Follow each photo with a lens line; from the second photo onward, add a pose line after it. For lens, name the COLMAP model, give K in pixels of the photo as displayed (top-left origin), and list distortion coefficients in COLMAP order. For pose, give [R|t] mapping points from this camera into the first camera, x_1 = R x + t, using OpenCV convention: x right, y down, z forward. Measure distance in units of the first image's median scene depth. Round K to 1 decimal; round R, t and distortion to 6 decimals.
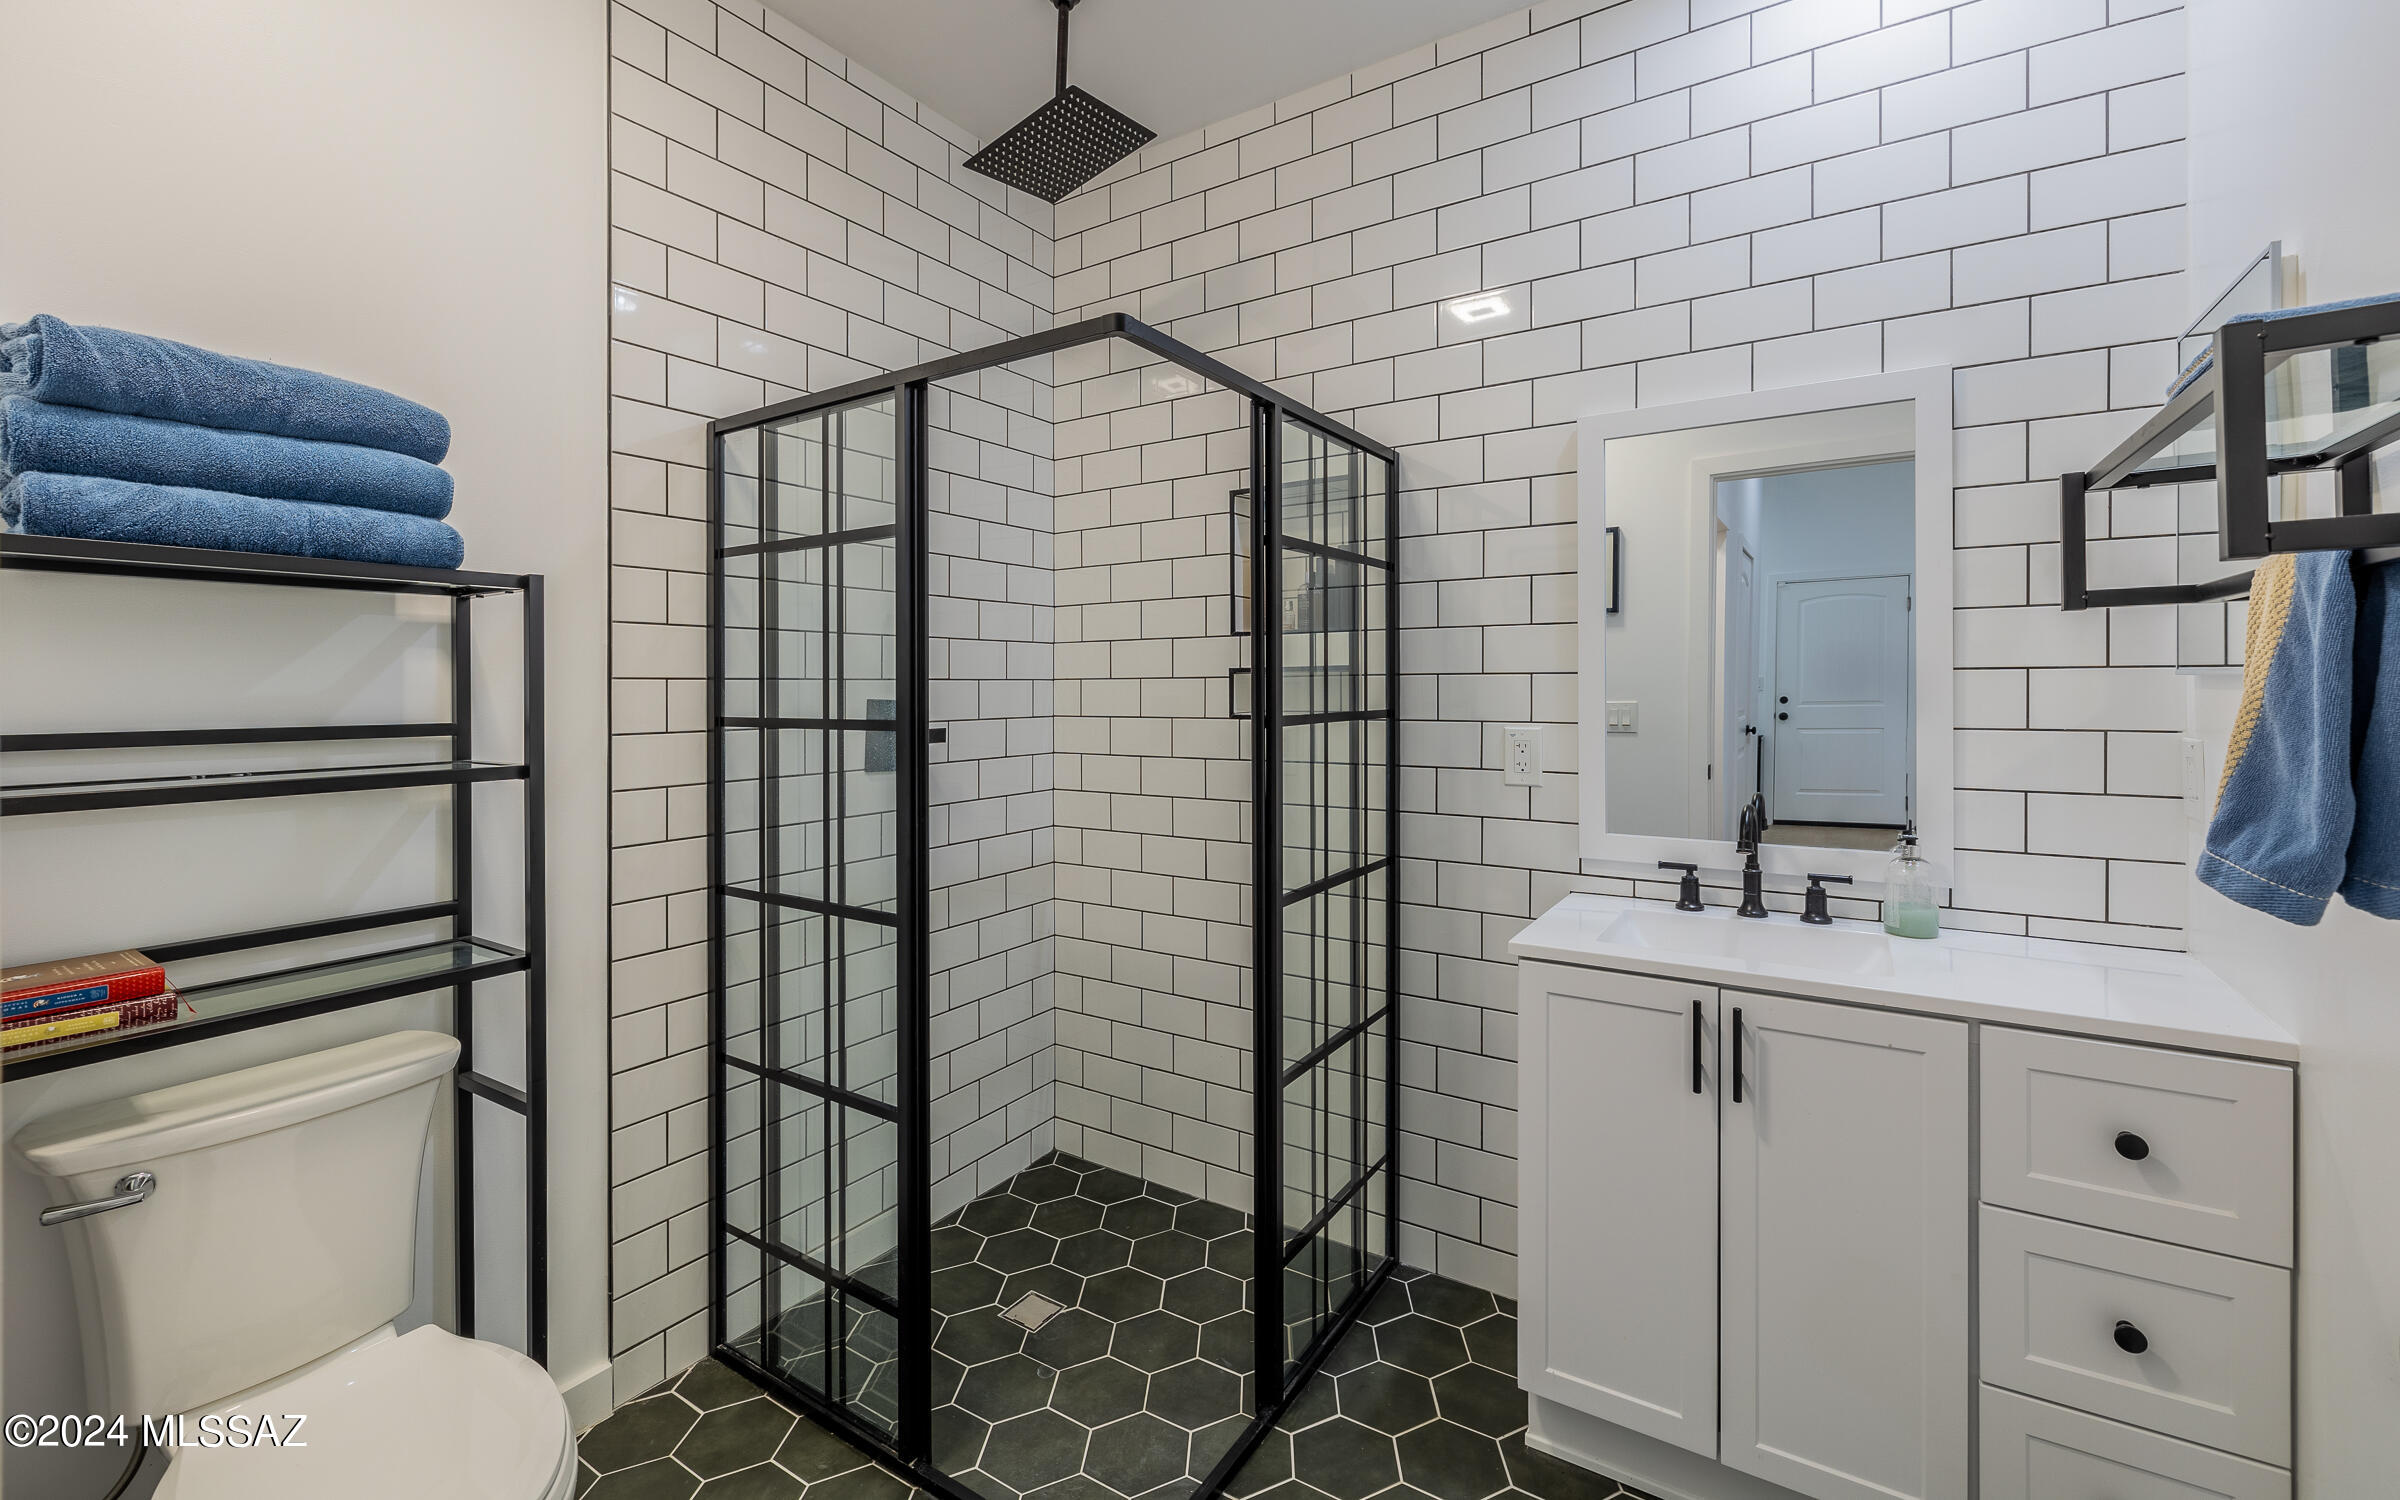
lens RADIAL K [[995.9, 0, 1205.7], [0, 995.9, 686.6], [0, 0, 1]] dist [0.001683, -0.000144]
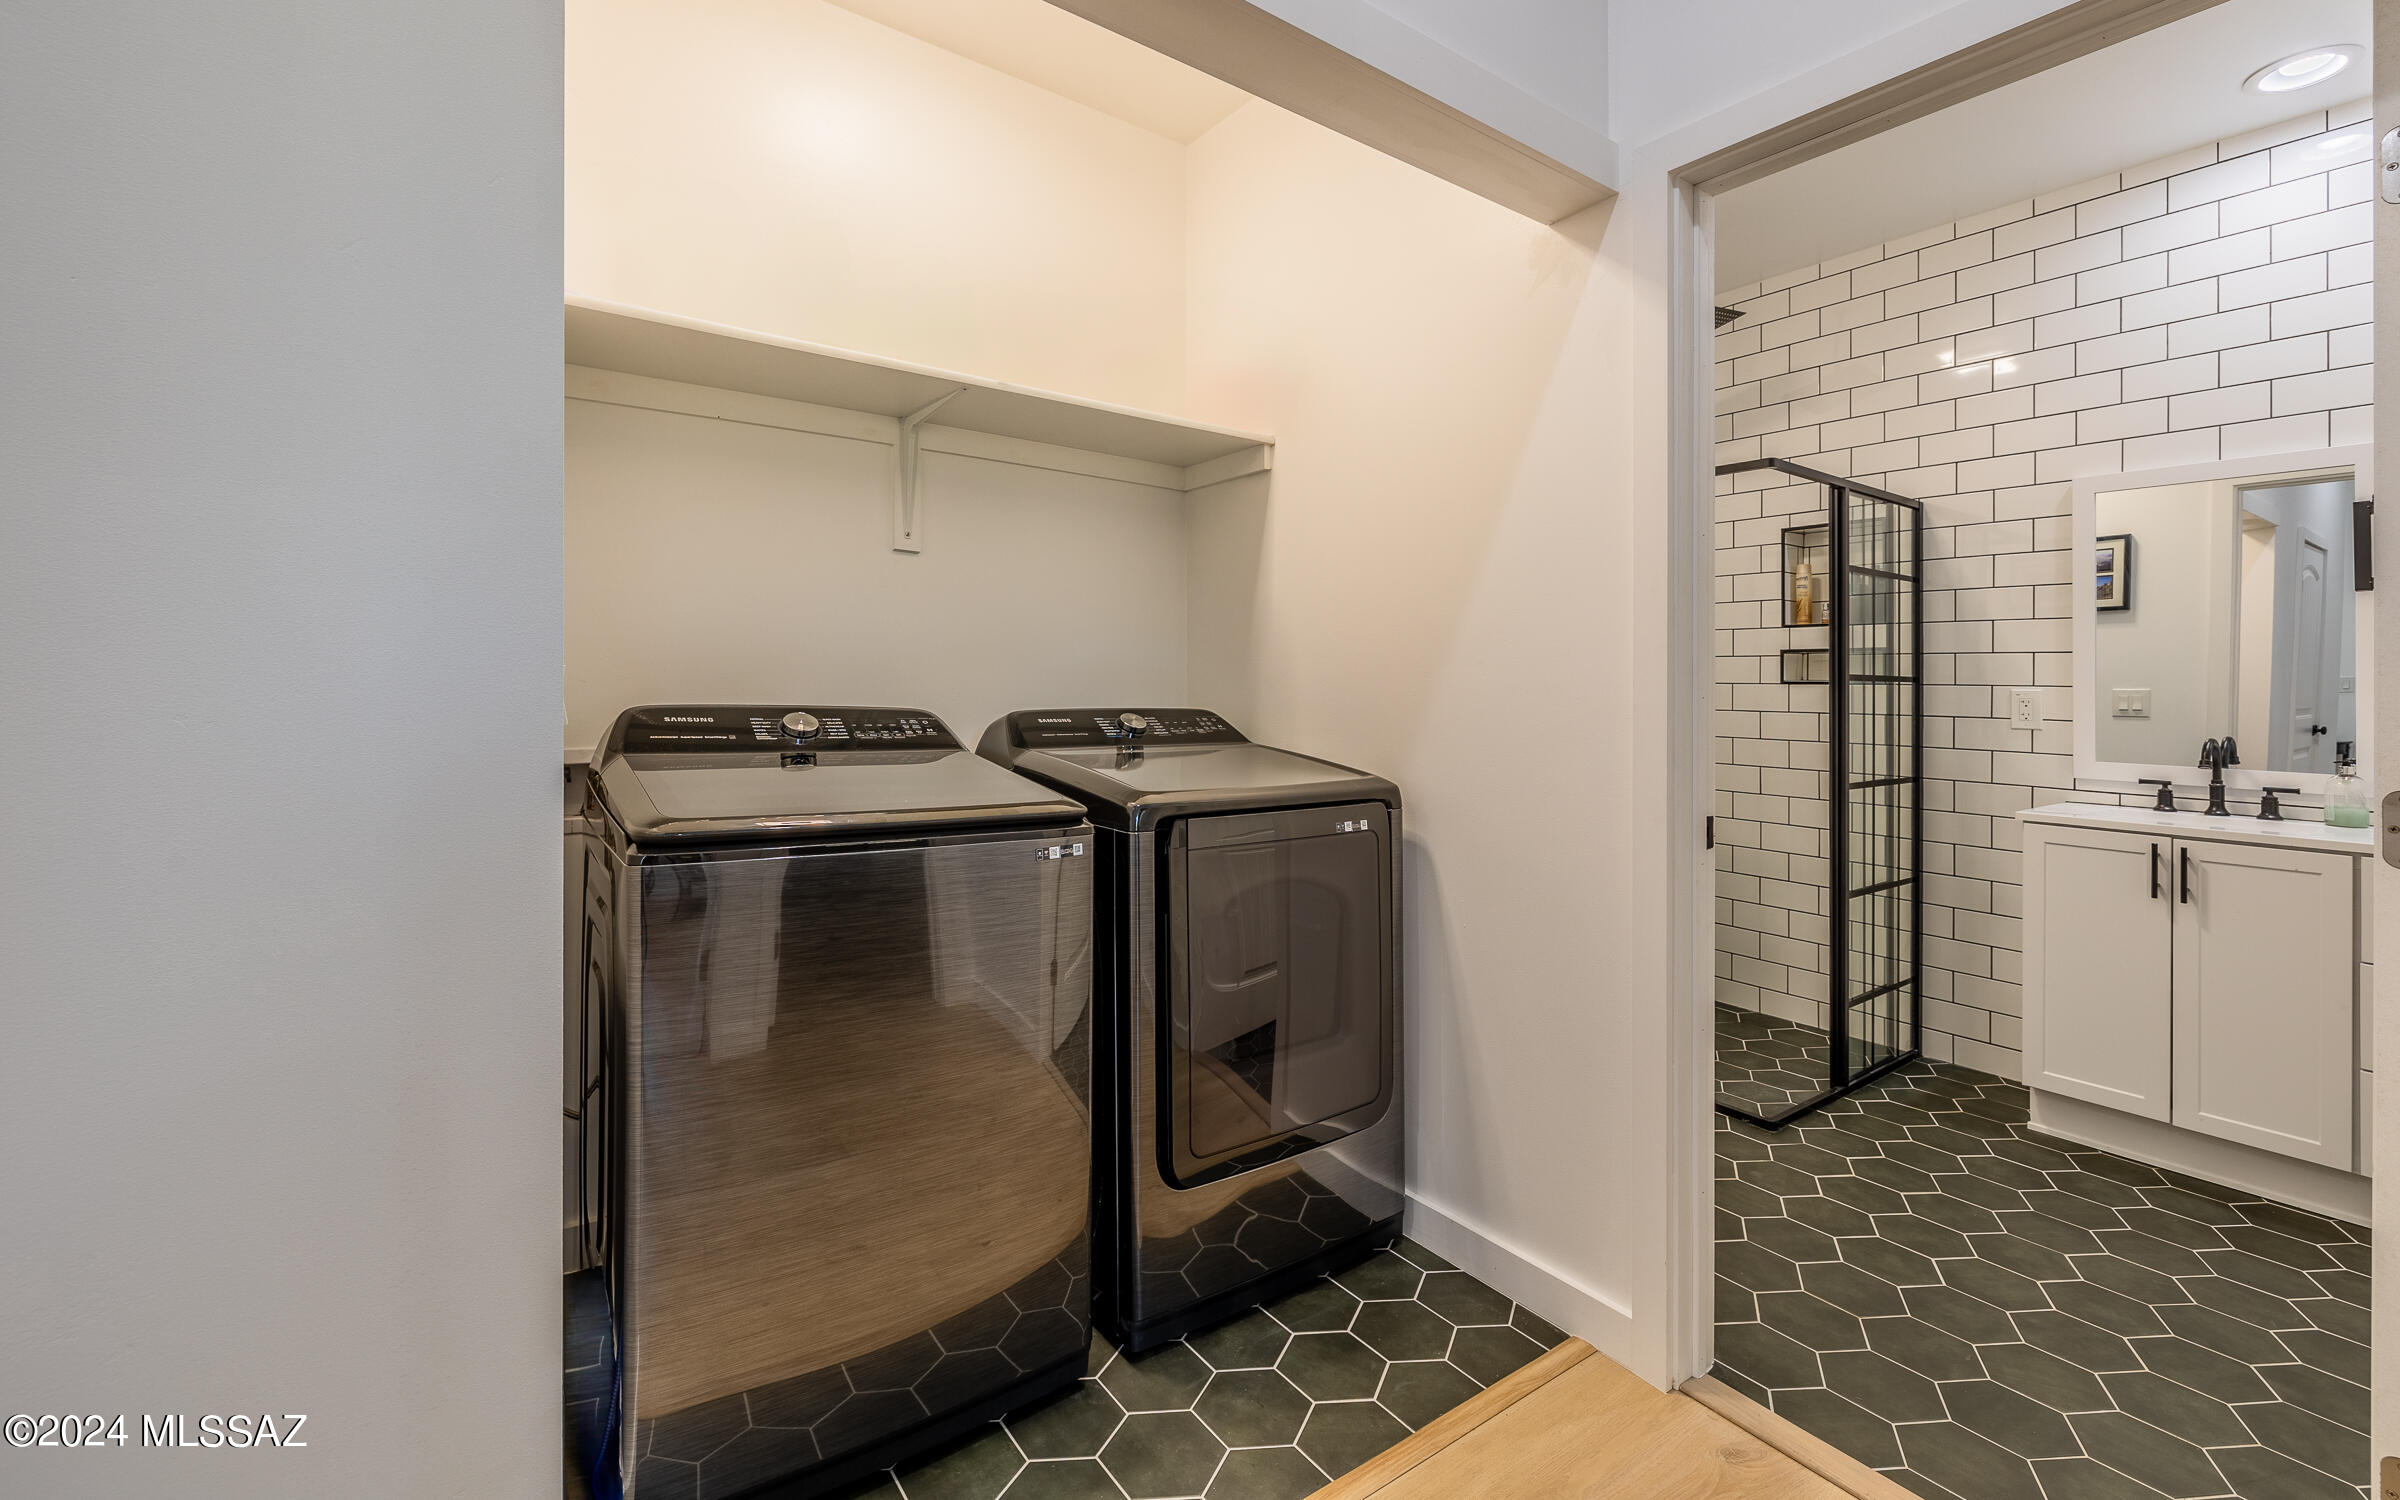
lens RADIAL K [[1008.6, 0, 1211.8], [0, 1008.6, 658.3], [0, 0, 1]] dist [0.000201, 0.000199]
pose [[0.933342, 0.011089, -0.358816, -0.264448], [-0.020018, 0.999575, -0.021179, 0.050167], [0.358429, 0.026951, 0.933168, -0.804085]]
